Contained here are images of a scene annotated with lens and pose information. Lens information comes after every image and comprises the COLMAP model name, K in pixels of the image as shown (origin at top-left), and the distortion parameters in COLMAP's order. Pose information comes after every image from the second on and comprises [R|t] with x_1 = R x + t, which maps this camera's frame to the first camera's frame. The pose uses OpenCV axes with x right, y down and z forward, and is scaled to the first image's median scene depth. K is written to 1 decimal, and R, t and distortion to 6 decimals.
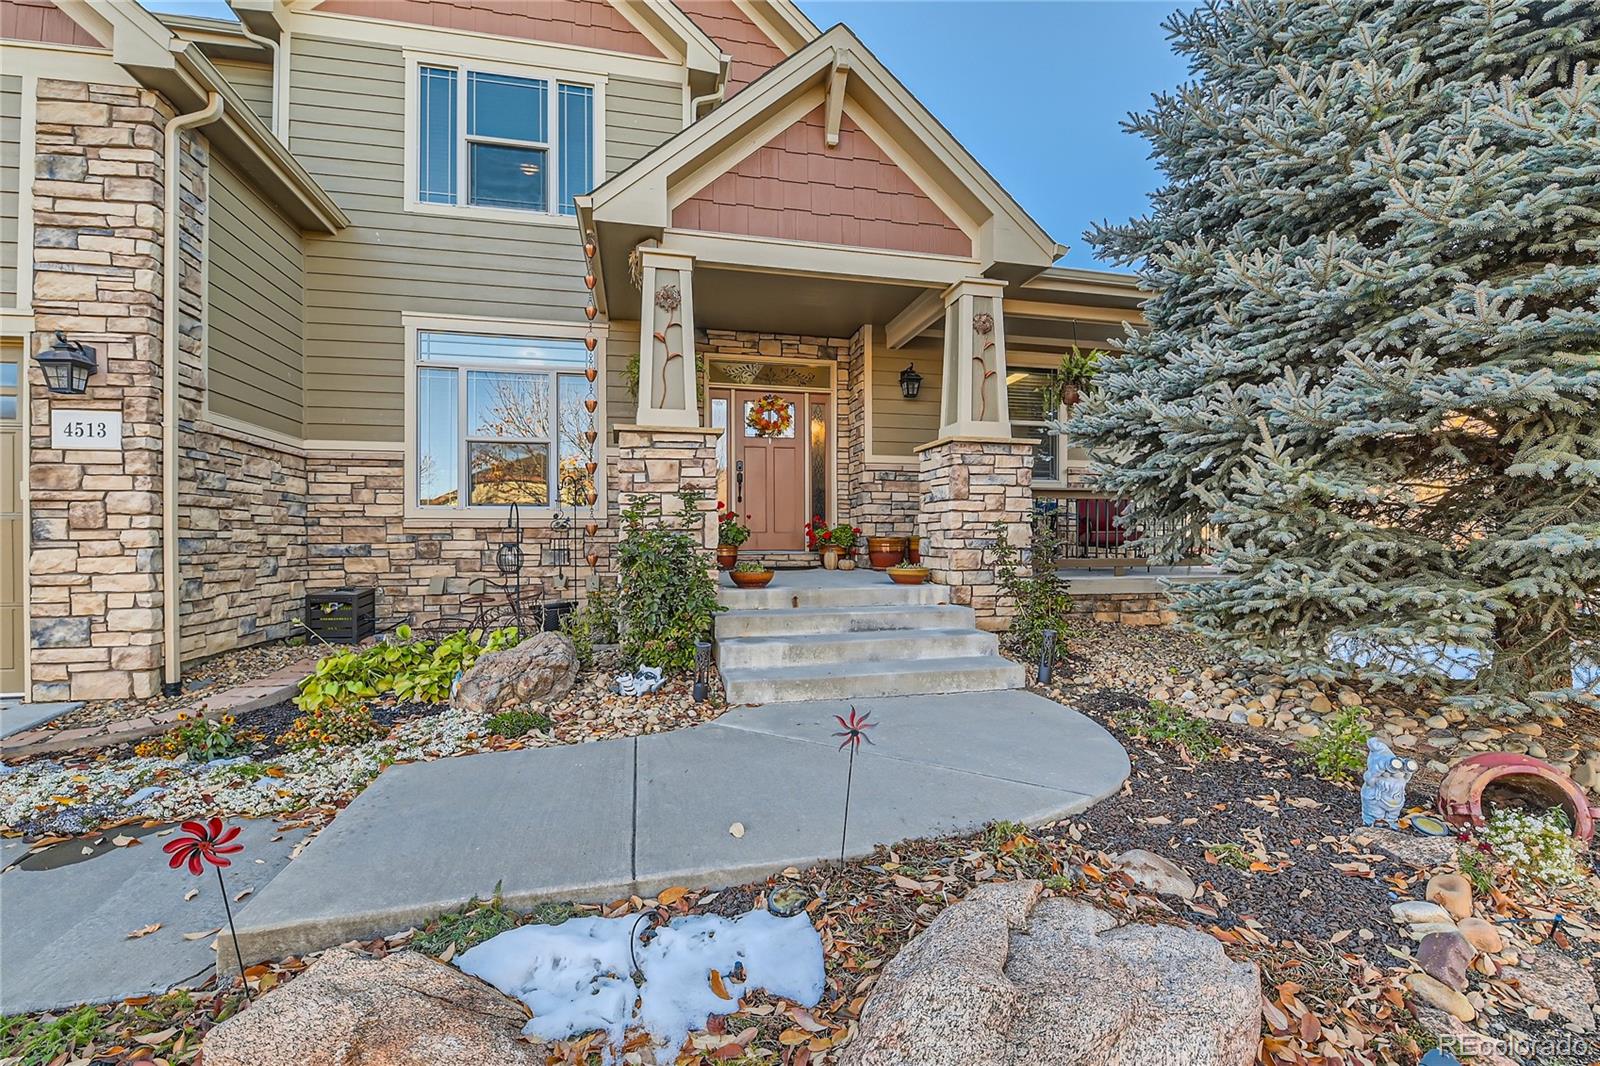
lens RADIAL K [[698.2, 0, 802.0], [0, 698.2, 509.6], [0, 0, 1]] dist [-0.004187, -0.009017]
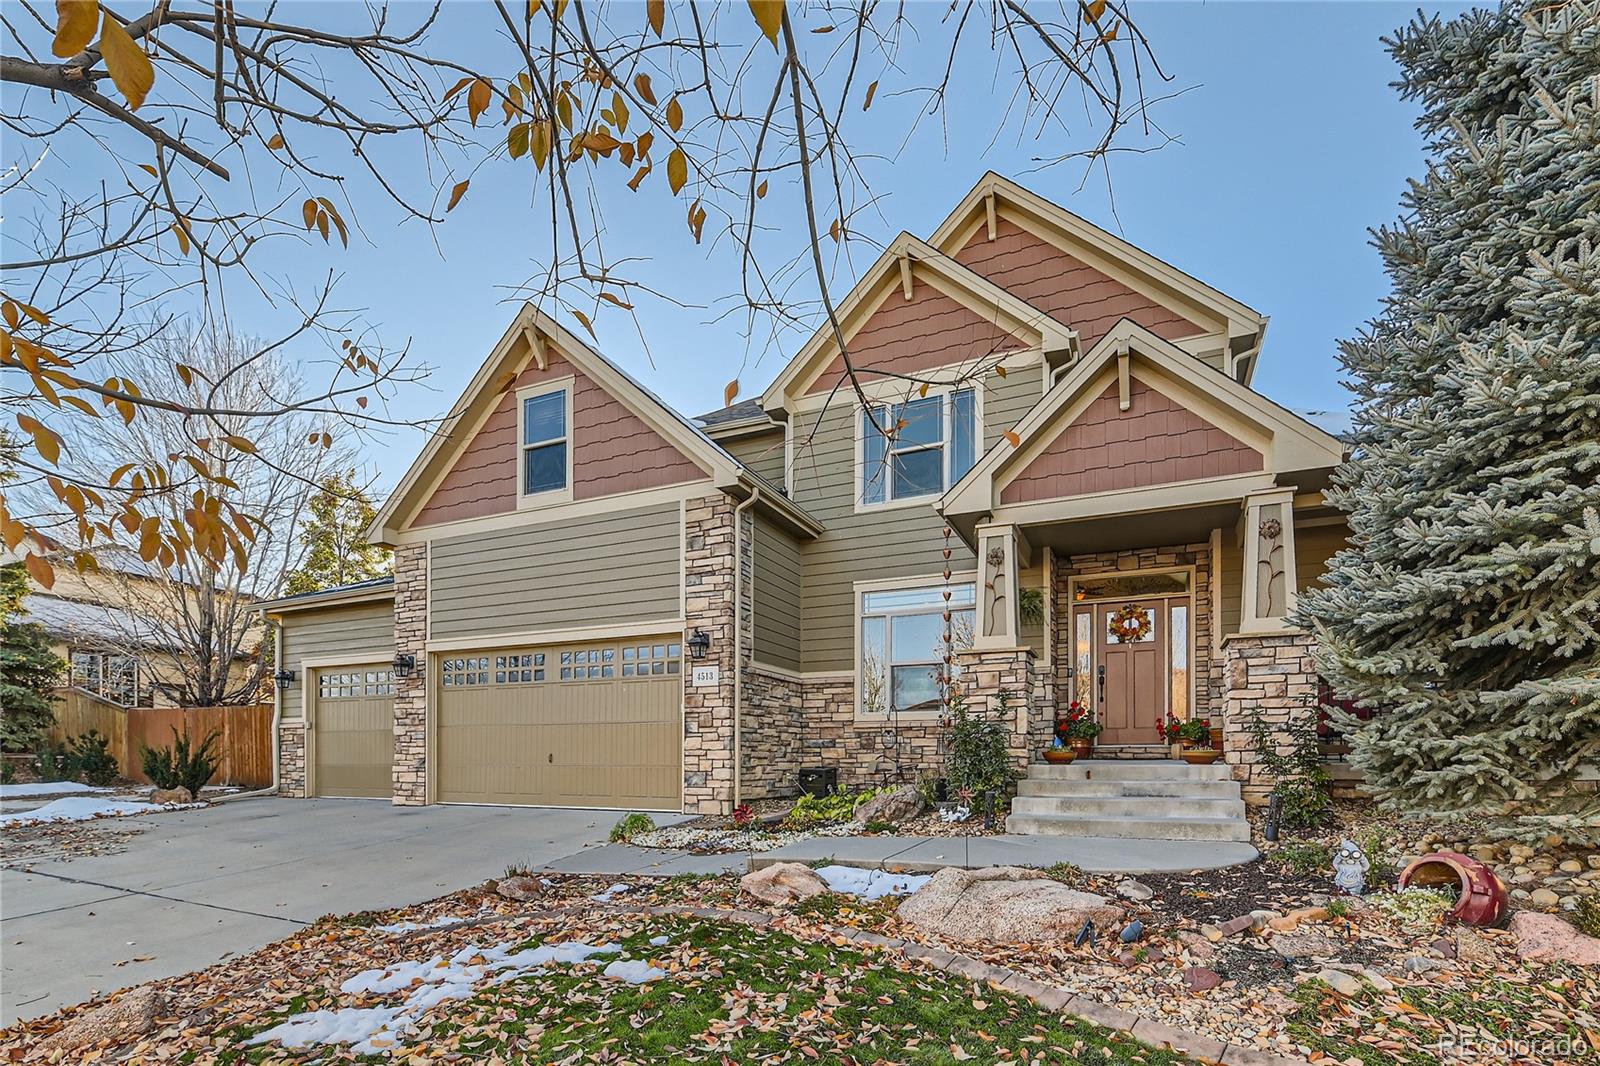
lens RADIAL K [[698.2, 0, 802.0], [0, 698.2, 509.6], [0, 0, 1]] dist [-0.004187, -0.009017]
pose [[0.793559, -0.200371, -0.574557, 0.357515], [0.022871, 0.953383, -0.300894, 0.031620], [0.608064, 0.225636, 0.761149, -0.387620]]
